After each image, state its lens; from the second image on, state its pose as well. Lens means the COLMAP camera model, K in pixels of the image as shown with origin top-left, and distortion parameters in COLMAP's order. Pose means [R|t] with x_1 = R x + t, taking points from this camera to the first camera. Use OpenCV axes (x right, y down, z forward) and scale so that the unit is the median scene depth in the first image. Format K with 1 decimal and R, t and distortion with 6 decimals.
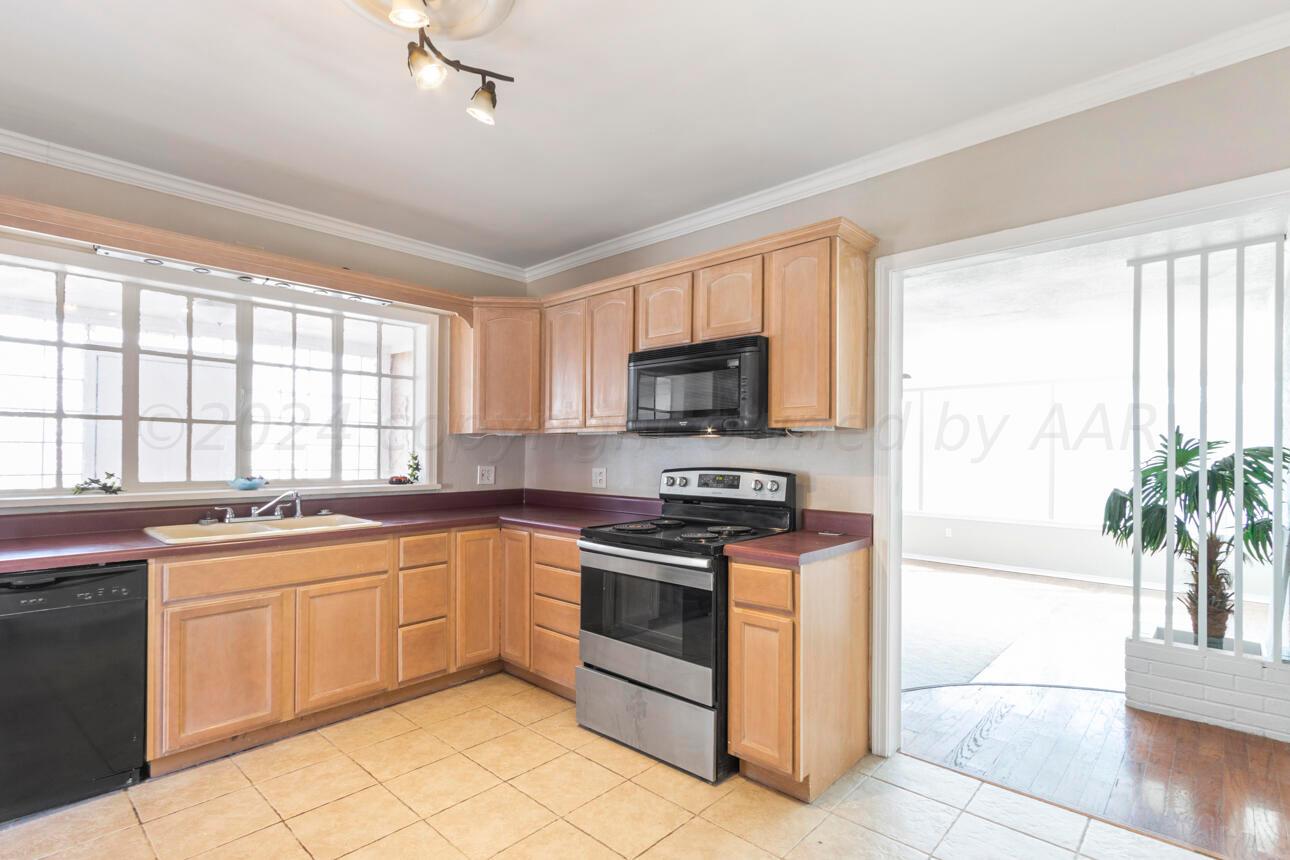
lens RADIAL K [[612.0, 0, 640.0], [0, 612.0, 466.7], [0, 0, 1]] dist [-0.000603, -0.000369]
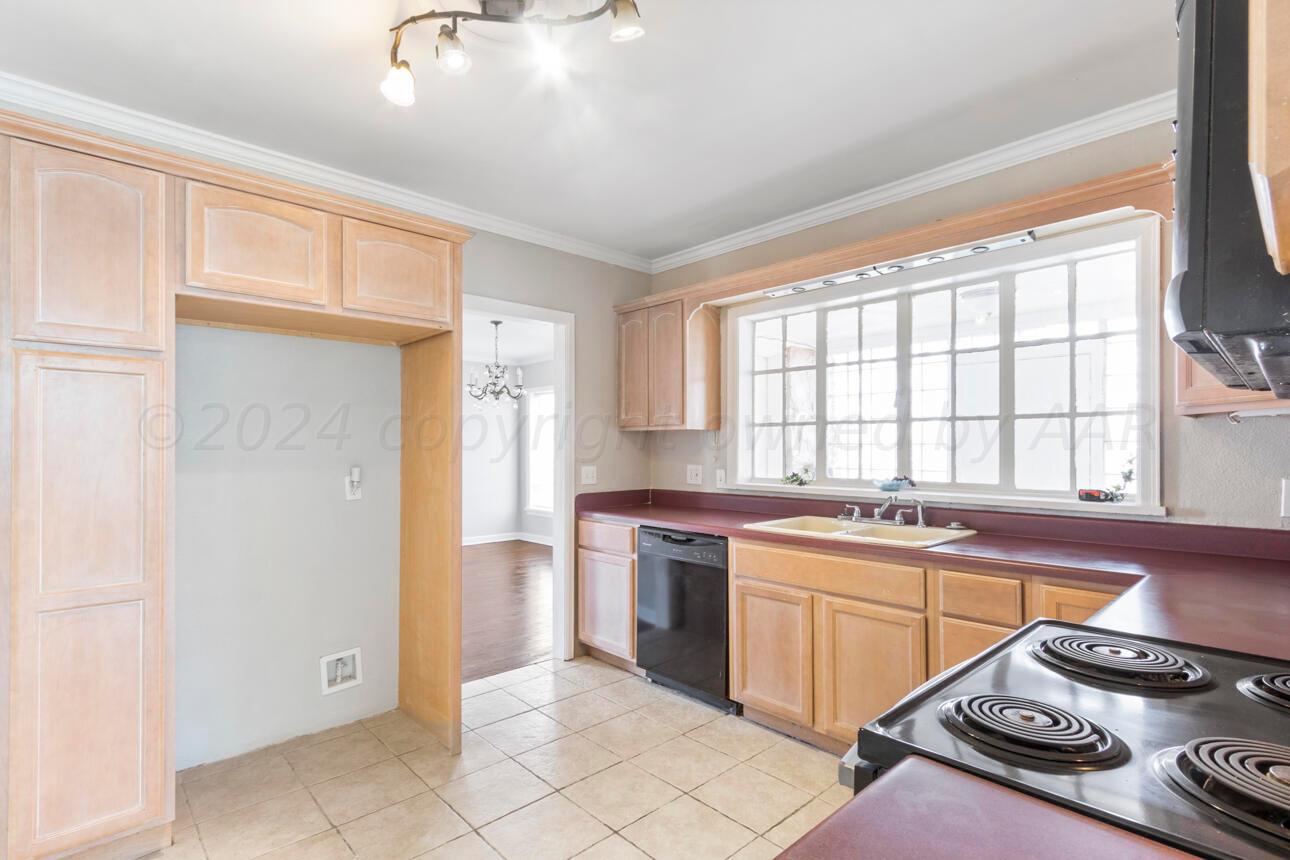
lens RADIAL K [[617.3, 0, 645.1], [0, 617.3, 454.9], [0, 0, 1]] dist [0.038031, -0.000054]
pose [[-0.057411, 0.007509, -0.998322, 0.393391], [-0.020707, 0.999748, 0.008711, -0.021195], [0.998136, 0.021173, -0.057241, 0.742538]]
